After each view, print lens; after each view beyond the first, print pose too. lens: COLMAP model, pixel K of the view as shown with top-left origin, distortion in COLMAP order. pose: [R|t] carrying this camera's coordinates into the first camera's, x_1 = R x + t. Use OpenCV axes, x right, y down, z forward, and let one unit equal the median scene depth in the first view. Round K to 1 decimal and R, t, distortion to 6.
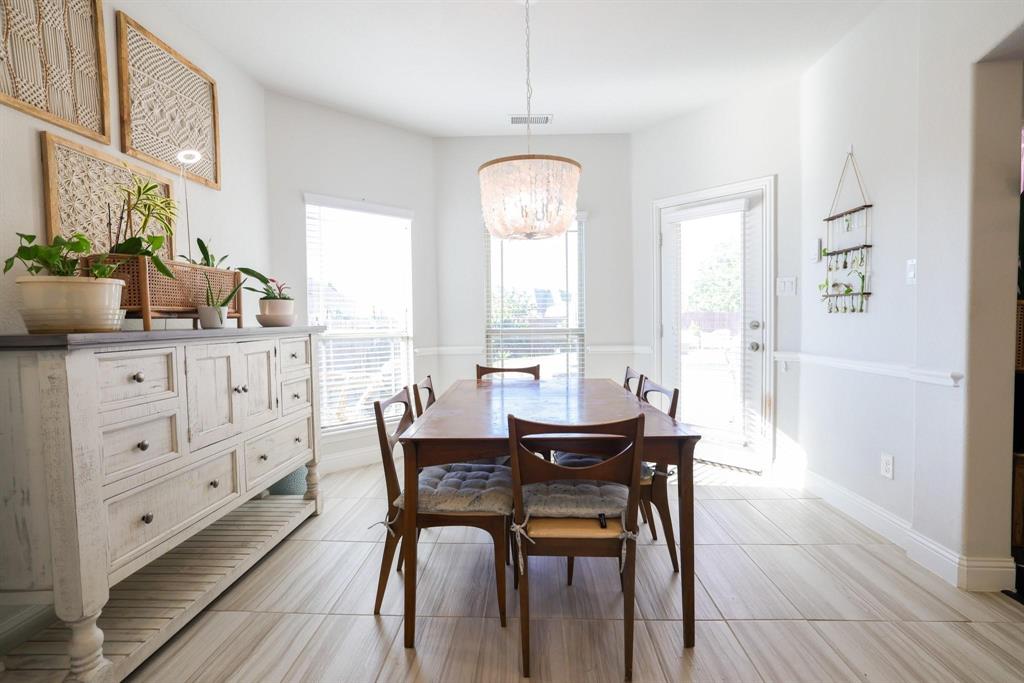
lens RADIAL K [[458.8, 0, 515.4], [0, 458.8, 343.7], [0, 0, 1]] dist [-0.025357, 0.001370]
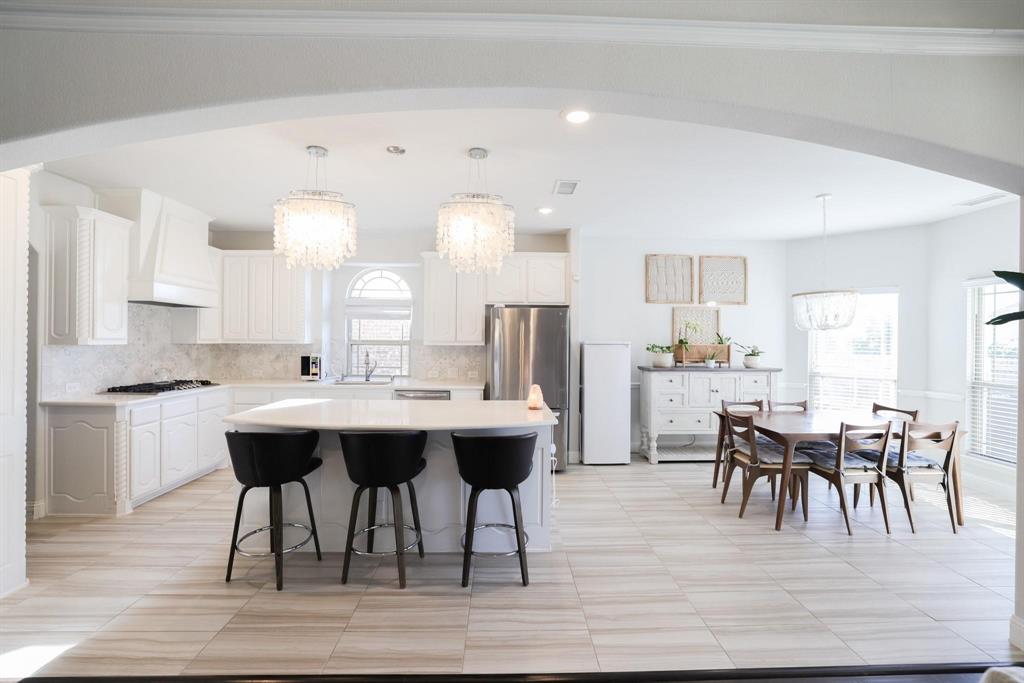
lens RADIAL K [[444.9, 0, 519.4], [0, 444.9, 339.1], [0, 0, 1]] dist [-0.034896, 0.002388]
pose [[0.069603, 0.010992, -0.997514, 2.067071], [-0.061341, 0.998094, 0.006718, -0.162765], [0.995687, 0.060721, 0.070144, -0.375985]]
